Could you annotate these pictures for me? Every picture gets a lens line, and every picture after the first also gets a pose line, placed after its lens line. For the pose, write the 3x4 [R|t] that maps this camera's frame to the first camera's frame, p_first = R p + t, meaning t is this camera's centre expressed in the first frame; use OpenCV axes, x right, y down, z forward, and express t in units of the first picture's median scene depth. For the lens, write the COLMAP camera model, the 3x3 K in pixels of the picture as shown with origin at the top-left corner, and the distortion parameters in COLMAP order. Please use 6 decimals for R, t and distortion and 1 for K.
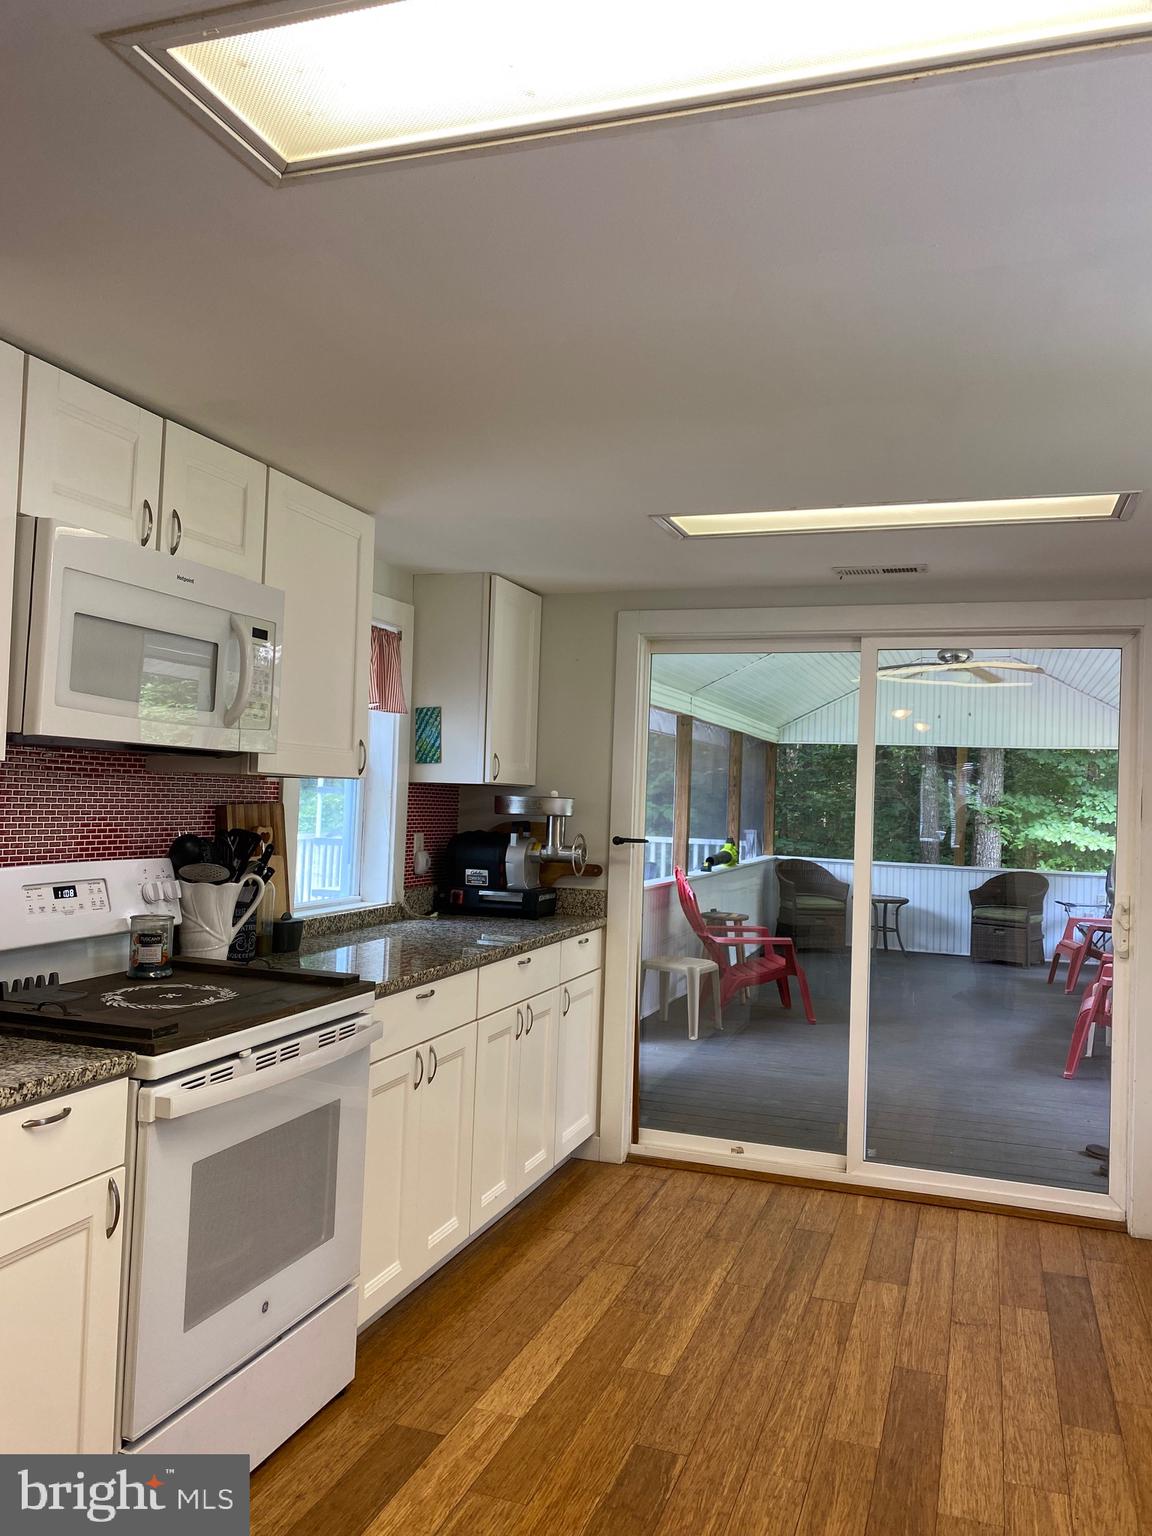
lens RADIAL K [[1194.0, 0, 576.0], [0, 1194.0, 768.0], [0, 0, 1]] dist [0.064711, -0.060028]
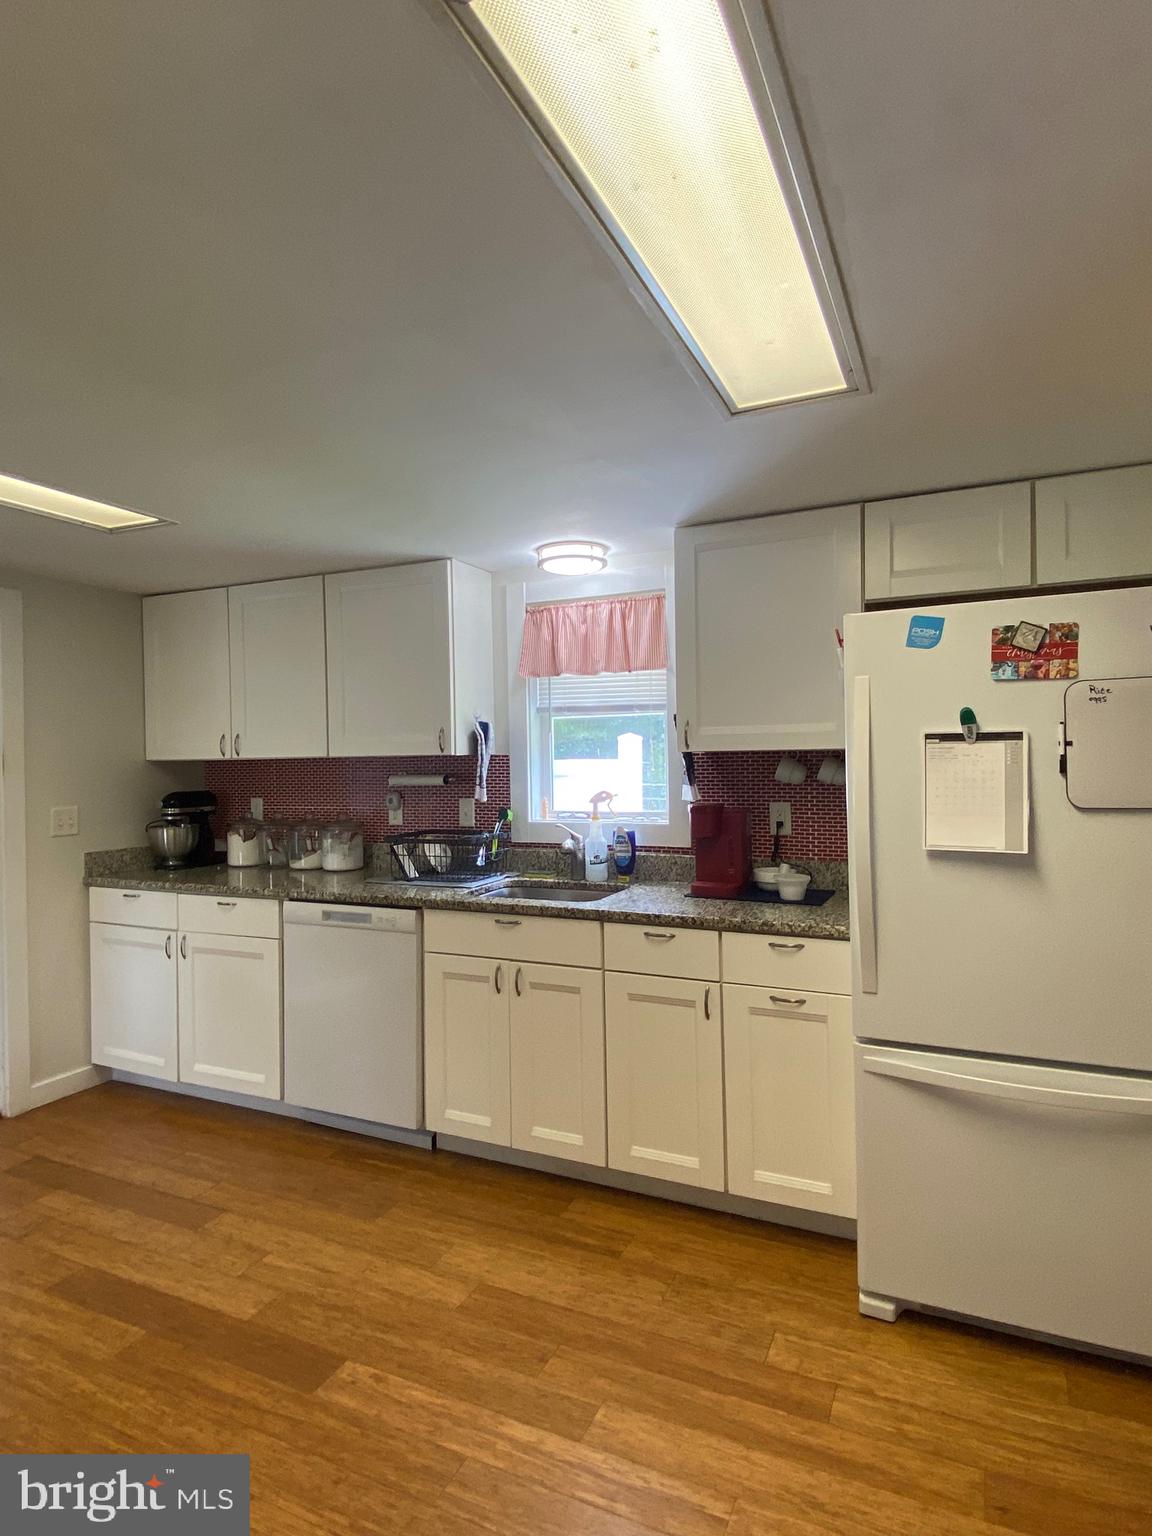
lens RADIAL K [[866.9, 0, 576.0], [0, 866.9, 768.0], [0, 0, 1]] dist [0.034112, -0.022424]
pose [[0.111268, -0.050237, 0.992520, -0.455467], [0.002333, 0.998732, 0.050290, -0.008244], [-0.993788, -0.003280, 0.111244, 0.466356]]
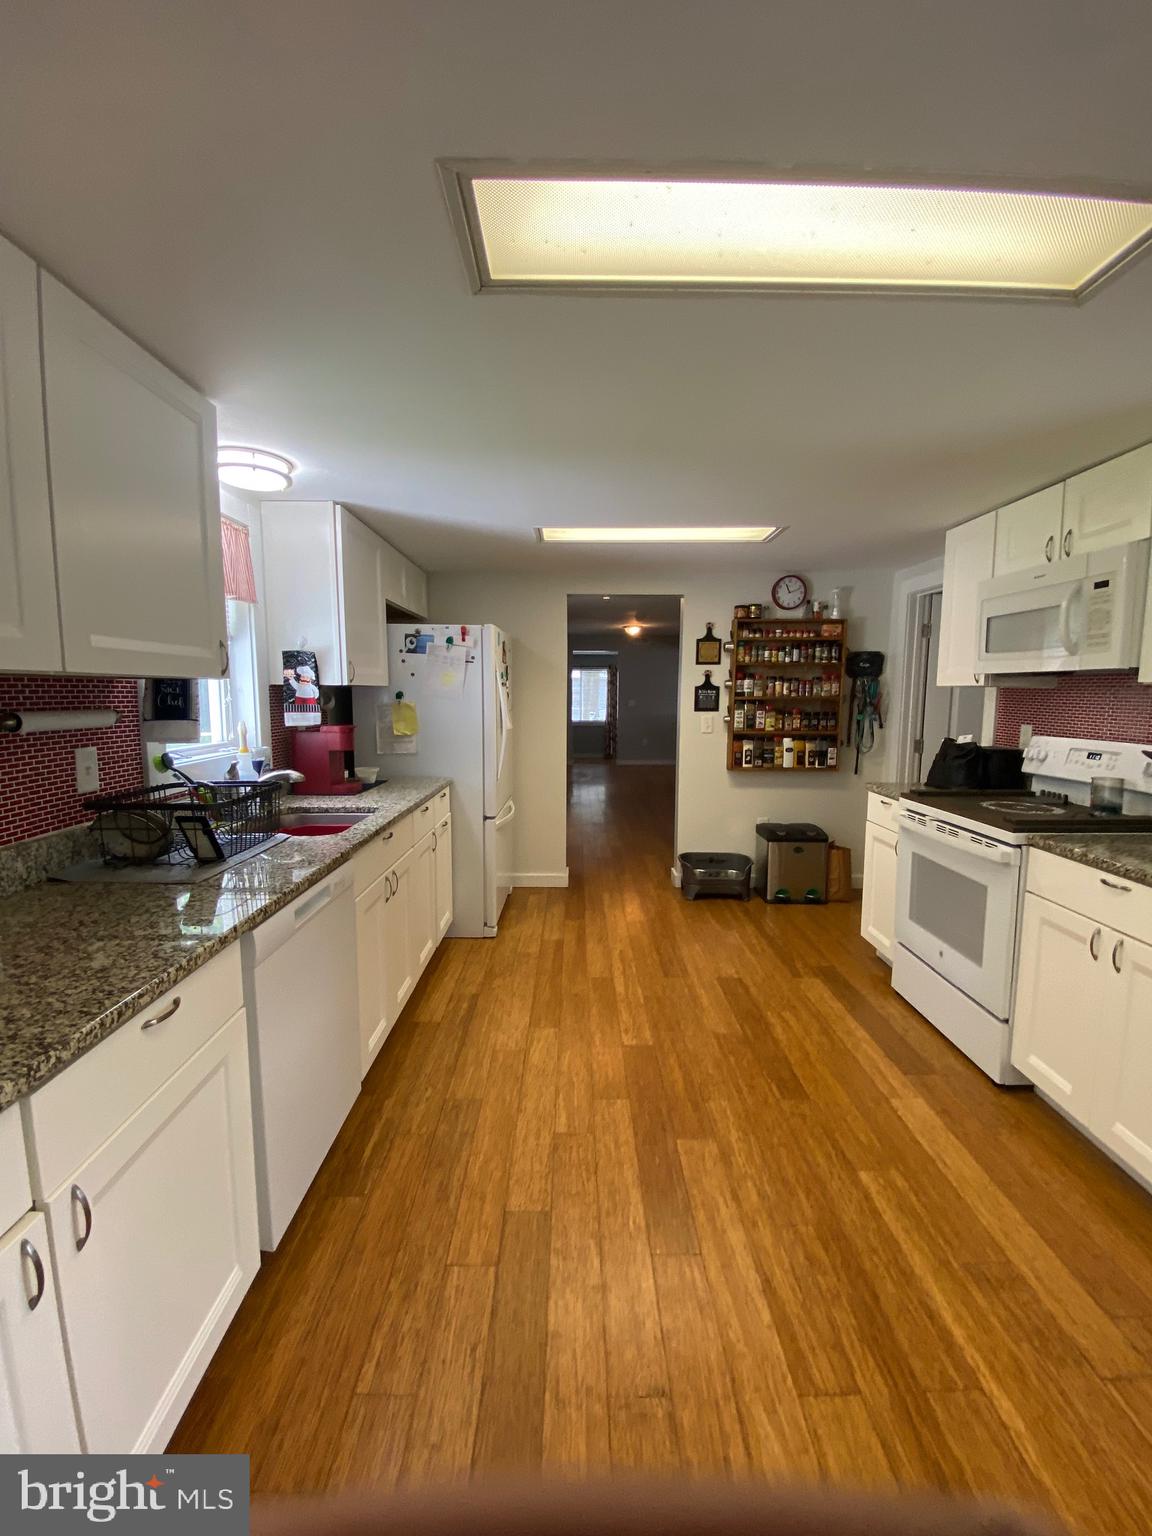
lens RADIAL K [[632.1, 0, 576.7], [0, 632.1, 762.0], [0, 0, 1]] dist [0.049048, -0.039464]
pose [[-0.942563, -0.004228, -0.334001, 0.562614], [-0.032000, 0.996464, 0.077691, 0.056720], [0.332492, 0.083916, -0.939365, 1.494639]]
